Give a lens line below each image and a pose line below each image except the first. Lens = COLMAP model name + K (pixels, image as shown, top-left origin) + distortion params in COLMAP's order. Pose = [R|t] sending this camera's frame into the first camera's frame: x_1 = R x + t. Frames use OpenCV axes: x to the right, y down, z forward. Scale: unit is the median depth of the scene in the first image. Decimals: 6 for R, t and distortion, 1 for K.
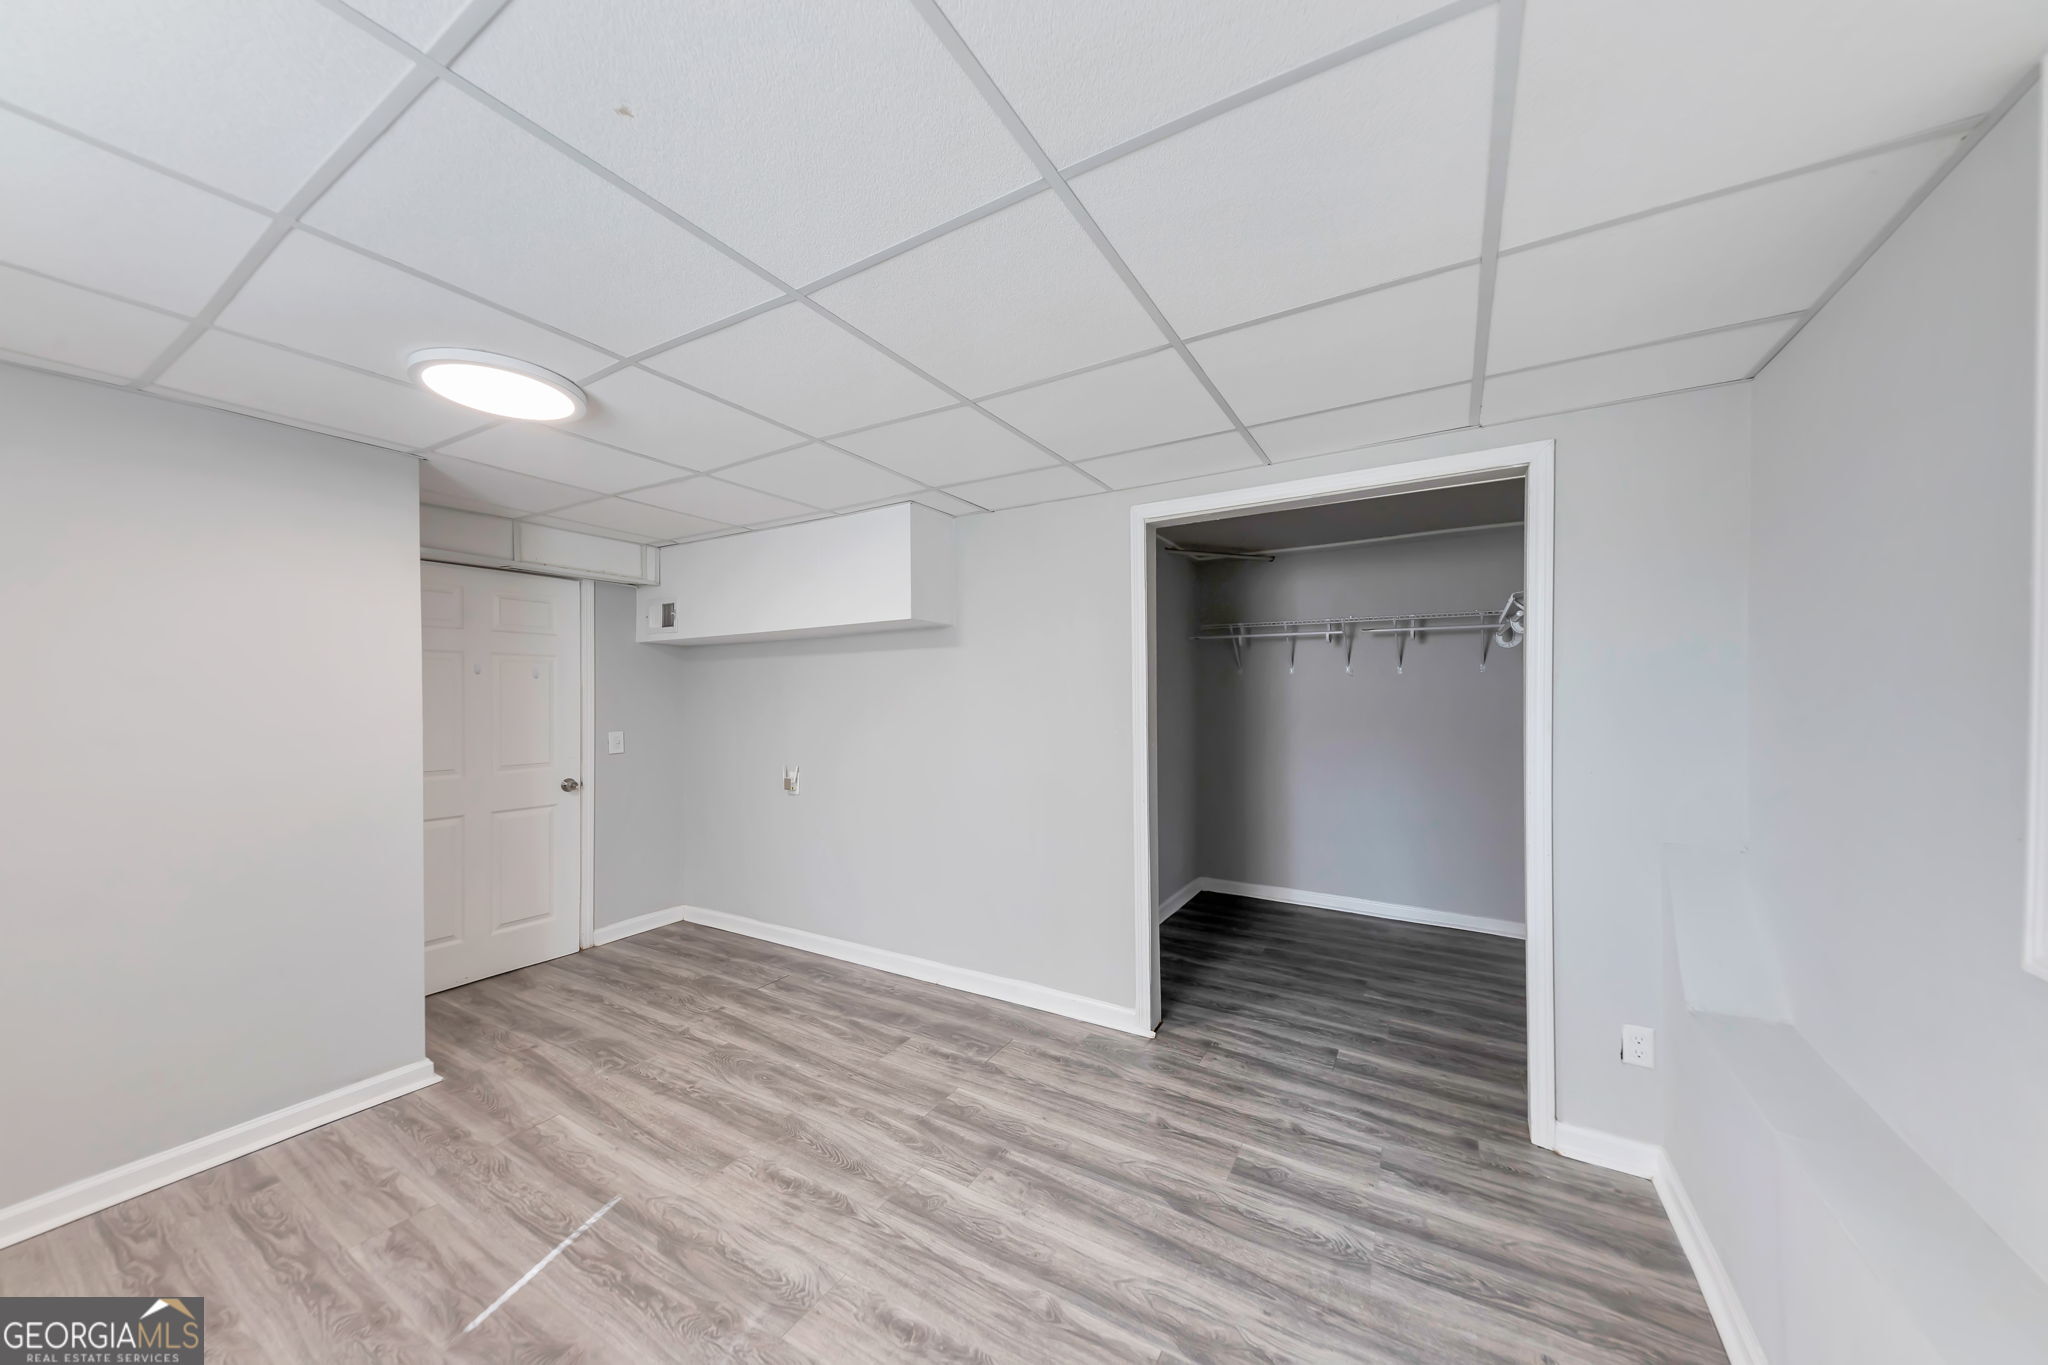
lens RADIAL K [[696.7, 0, 1028.0], [0, 696.7, 685.9], [0, 0, 1]] dist [0.015030, -0.005011]
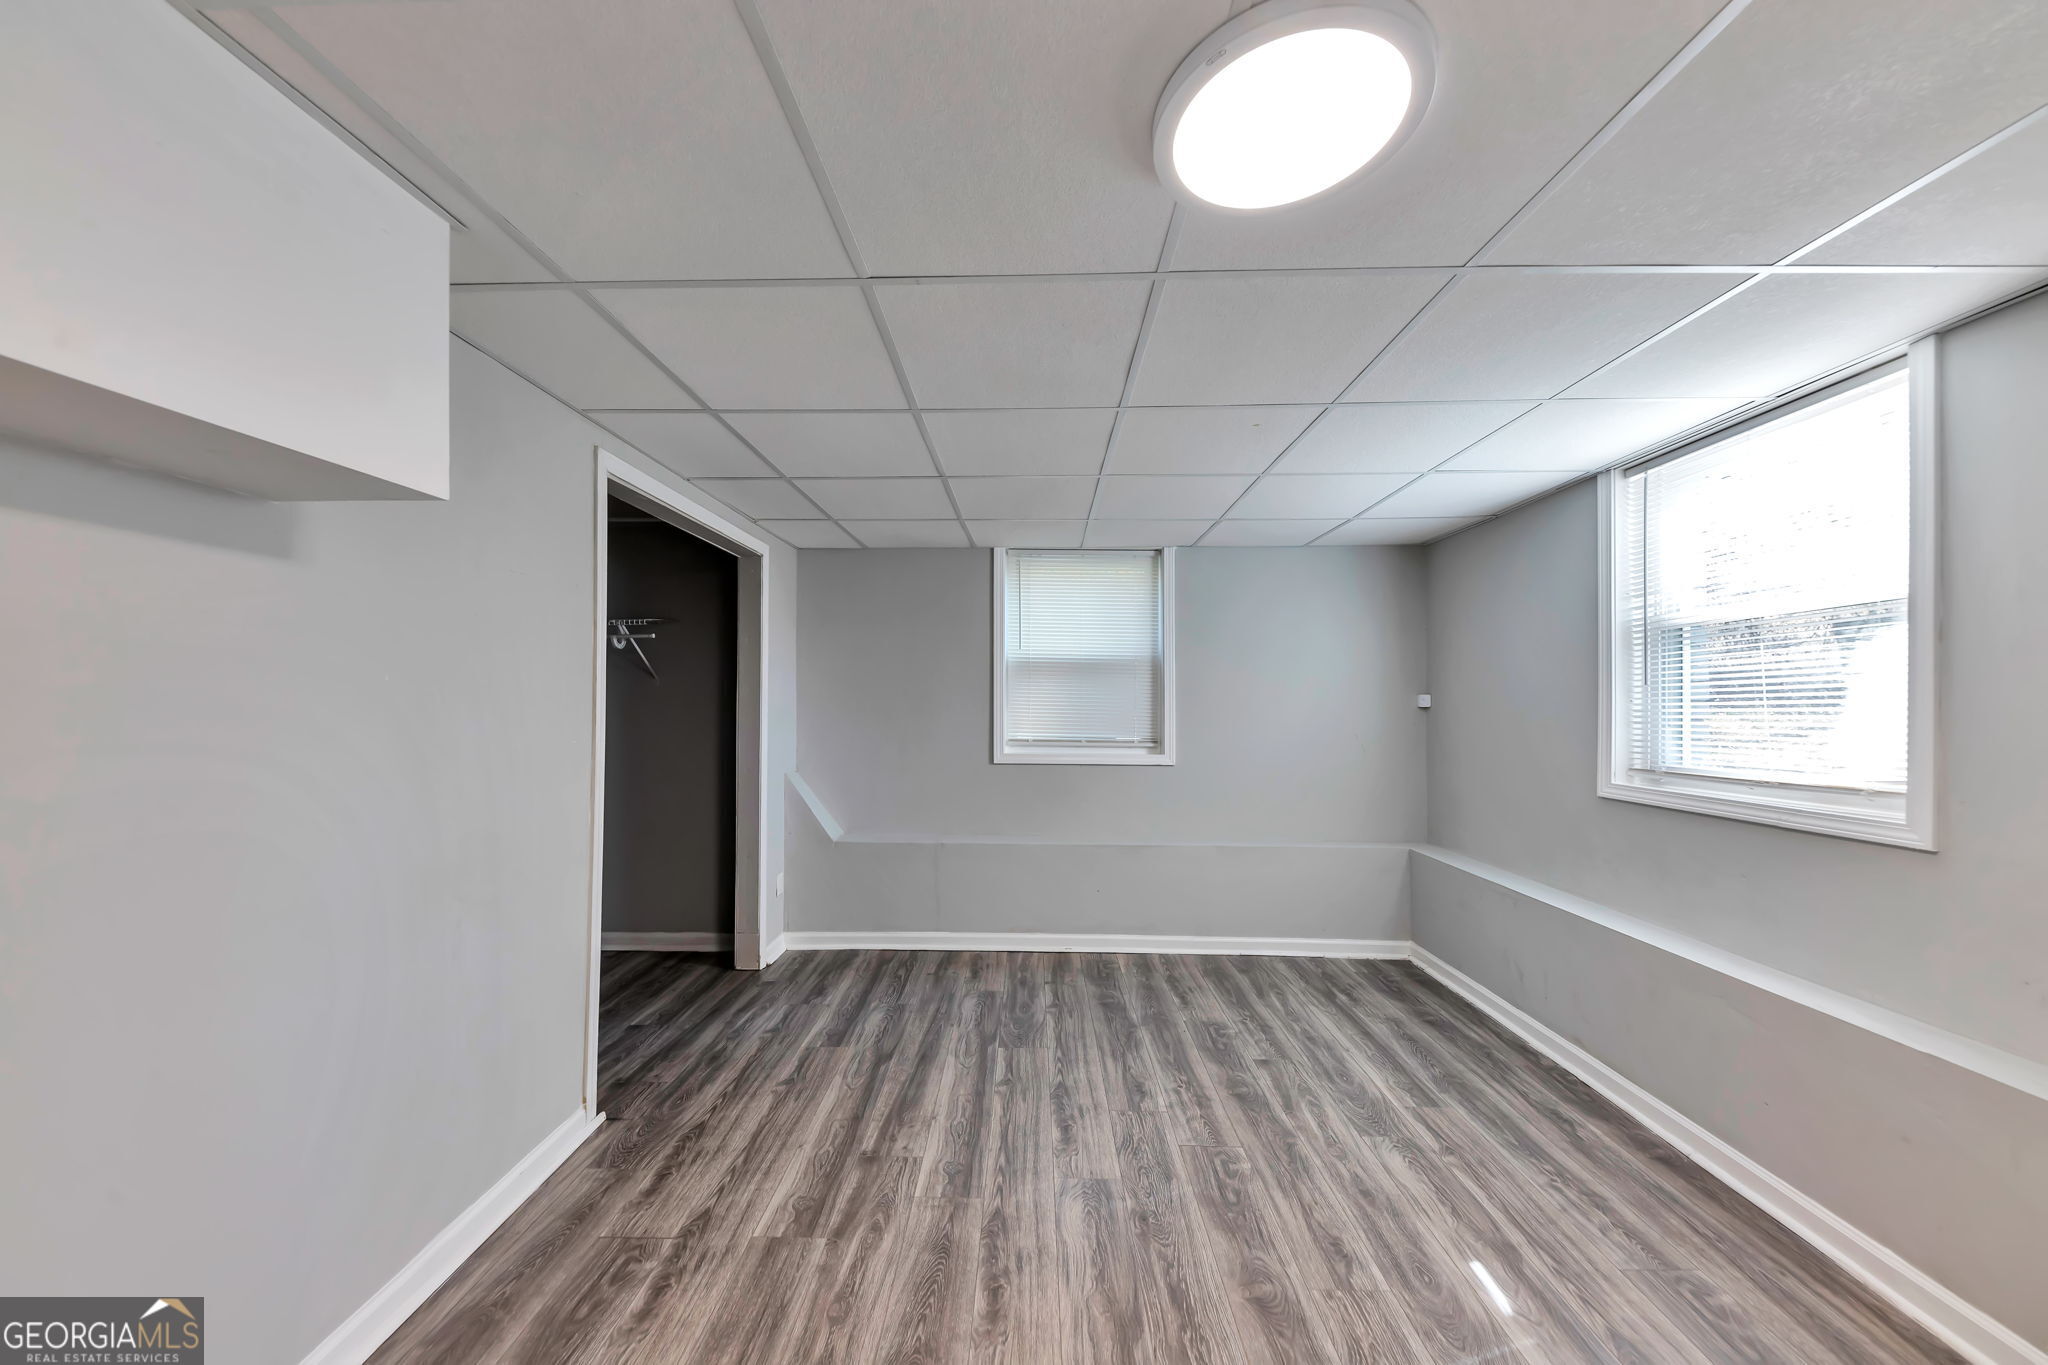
lens RADIAL K [[696.7, 0, 1022.4], [0, 696.7, 693.9], [0, 0, 1]] dist [0.015030, -0.005011]
pose [[-0.493852, 0.007113, 0.869517, -1.114004], [-0.005794, 0.999917, -0.011470, 0.034112], [-0.869527, -0.010702, -0.493770, 1.444008]]
